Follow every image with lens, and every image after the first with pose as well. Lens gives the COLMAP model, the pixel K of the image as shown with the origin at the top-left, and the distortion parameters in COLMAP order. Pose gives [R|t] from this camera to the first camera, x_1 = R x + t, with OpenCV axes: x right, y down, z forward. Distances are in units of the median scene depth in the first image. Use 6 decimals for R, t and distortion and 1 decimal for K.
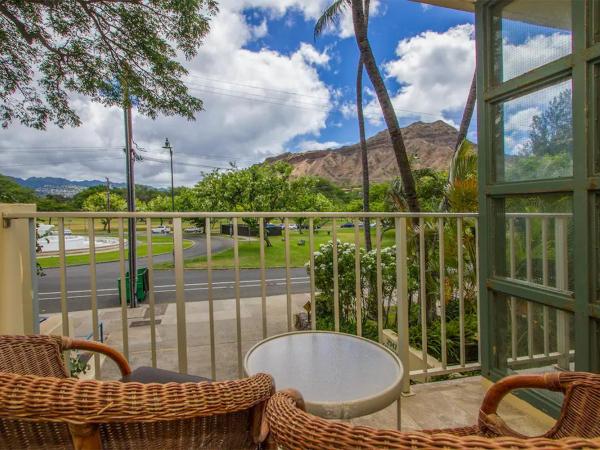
lens RADIAL K [[351.7, 0, 300.0], [0, 351.7, 225.0], [0, 0, 1]] dist [0.000476, -0.000536]
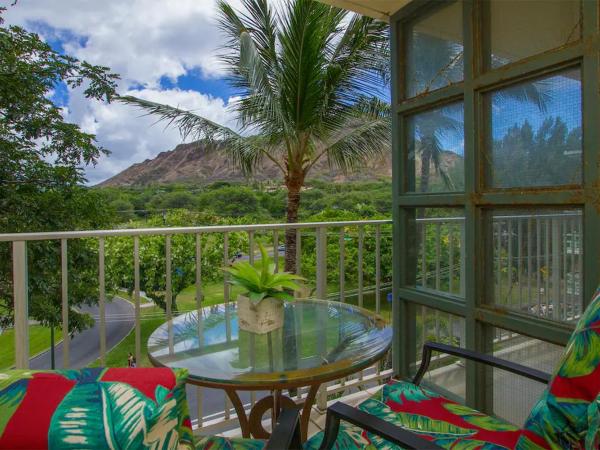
lens RADIAL K [[351.7, 0, 300.0], [0, 351.7, 225.0], [0, 0, 1]] dist [0.000476, -0.000536]
pose [[0.958522, 0.020543, 0.284278, -0.033246], [-0.015547, 0.999683, -0.019818, -0.004775], [-0.284595, 0.014577, 0.958537, 0.117725]]
